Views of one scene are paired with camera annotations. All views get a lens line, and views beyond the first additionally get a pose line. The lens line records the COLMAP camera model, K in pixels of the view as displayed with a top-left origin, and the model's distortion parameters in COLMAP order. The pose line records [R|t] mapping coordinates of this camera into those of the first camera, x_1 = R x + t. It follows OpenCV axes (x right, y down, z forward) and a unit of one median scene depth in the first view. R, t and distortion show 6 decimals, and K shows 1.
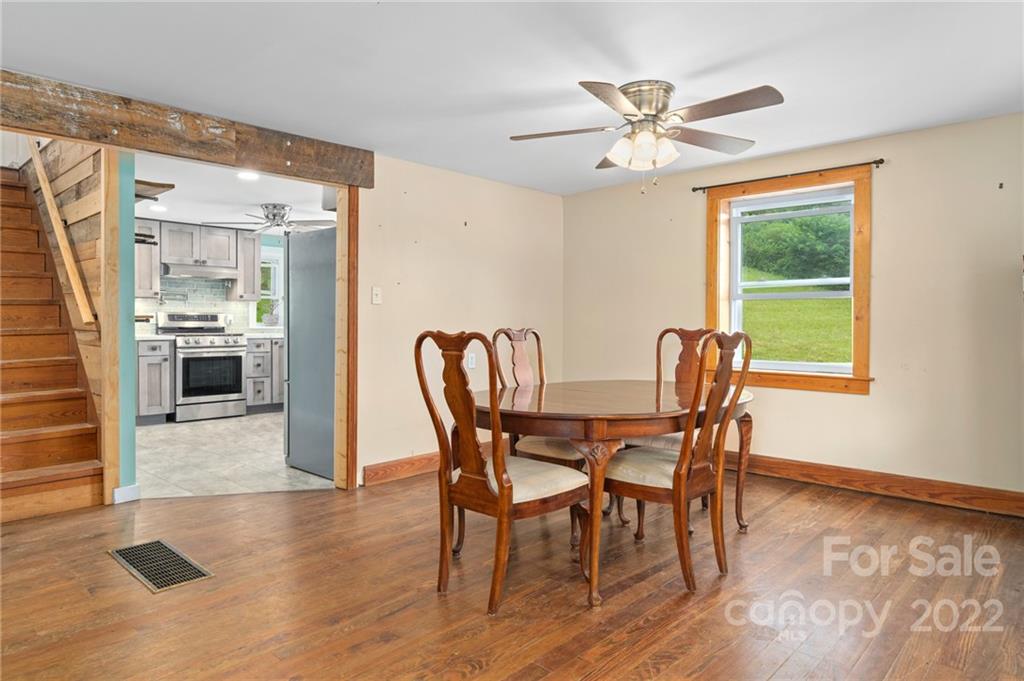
lens RADIAL K [[642.1, 0, 497.9], [0, 642.1, 323.6], [0, 0, 1]] dist [0.004453, -0.001174]
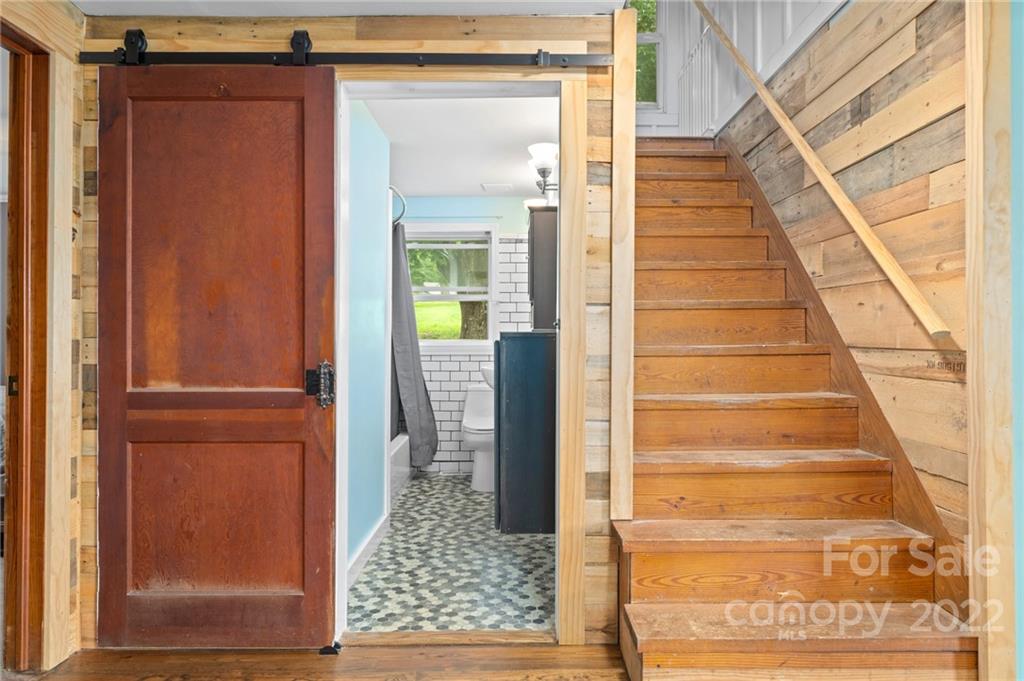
lens RADIAL K [[675.6, 0, 512.6], [0, 675.6, 338.2], [0, 0, 1]] dist [-0.004105, -0.001014]
pose [[0.695923, 0.002039, -0.718113, -0.444443], [-0.010380, 0.999920, -0.007221, 0.008905], [0.718041, 0.012479, 0.695889, 0.363658]]
